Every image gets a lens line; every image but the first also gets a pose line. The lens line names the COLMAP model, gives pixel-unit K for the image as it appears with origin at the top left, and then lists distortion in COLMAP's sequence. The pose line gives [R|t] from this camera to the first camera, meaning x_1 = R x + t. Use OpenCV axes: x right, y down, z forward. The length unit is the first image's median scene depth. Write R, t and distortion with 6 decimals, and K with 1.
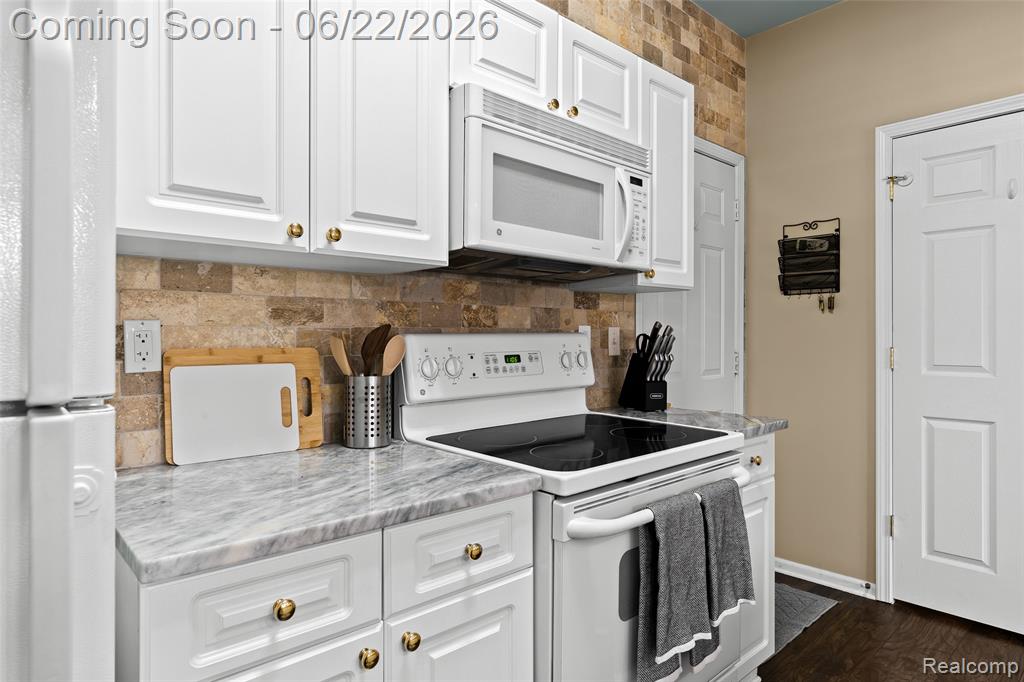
lens RADIAL K [[588.4, 0, 515.0], [0, 588.4, 337.0], [0, 0, 1]] dist [0.000307, 0.004038]
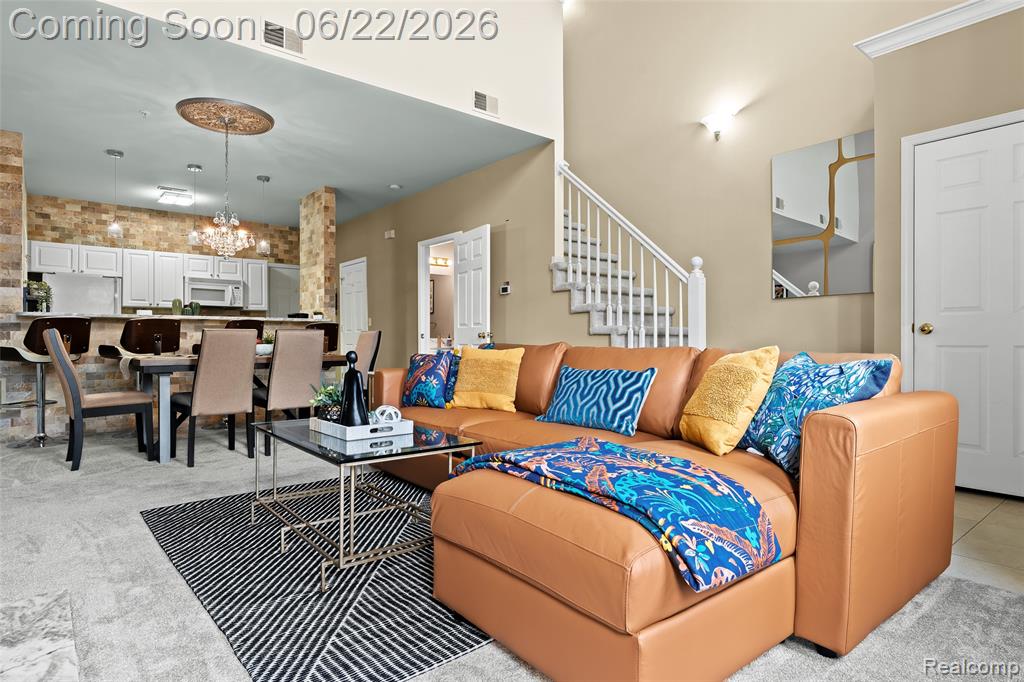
lens RADIAL K [[559.7, 0, 507.2], [0, 559.7, 342.5], [0, 0, 1]] dist [0.005647, 0.000393]
pose [[0.998051, -0.002639, -0.062355, 2.708267], [0.002476, 0.999993, -0.002677, 0.190405], [0.062362, 0.002517, 0.998050, -3.405791]]
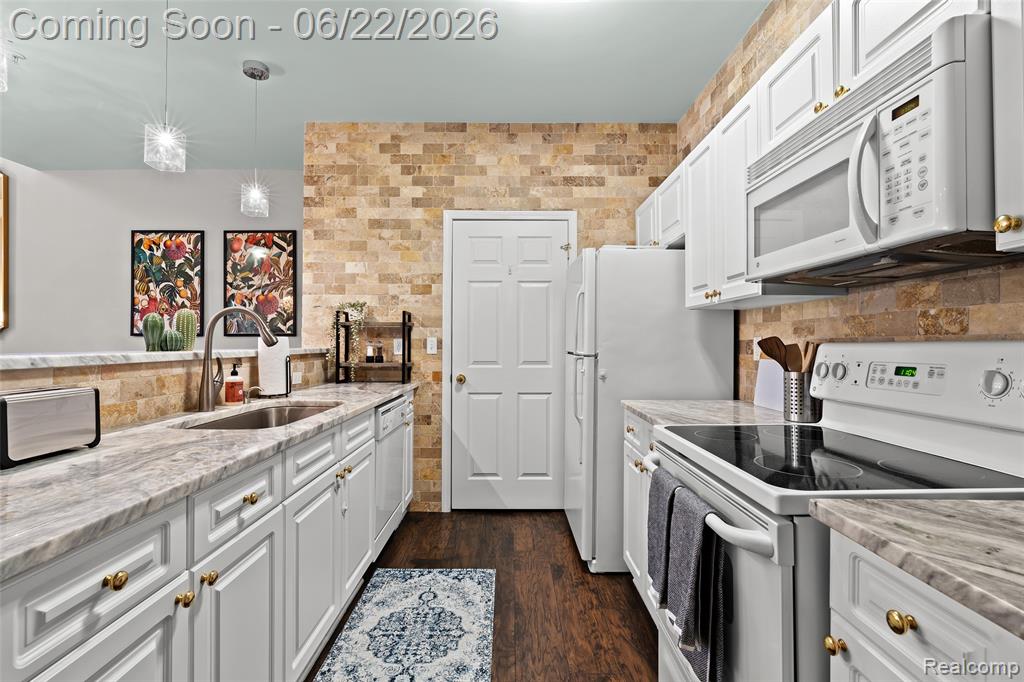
lens RADIAL K [[468.4, 0, 513.2], [0, 468.4, 338.6], [0, 0, 1]] dist [-0.005818, -0.000240]
pose [[-0.668077, -0.010438, -0.744019, 0.910783], [-0.005914, 0.999945, -0.008718, -0.001413], [0.744068, -0.001424, -0.668102, 1.058072]]
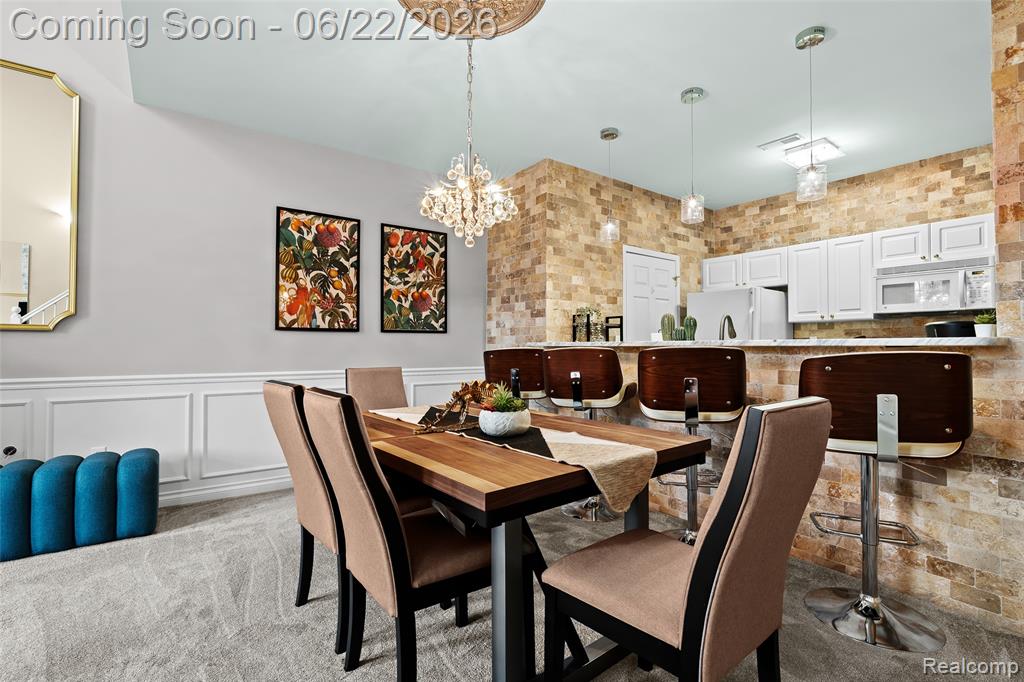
lens RADIAL K [[468.4, 0, 518.6], [0, 468.4, 340.1], [0, 0, 1]] dist [-0.005818, -0.000240]
pose [[-0.089227, -0.013990, -0.995913, 2.341311], [-0.002975, 0.999901, -0.013779, 0.043138], [0.996007, 0.001733, -0.089260, -0.716181]]
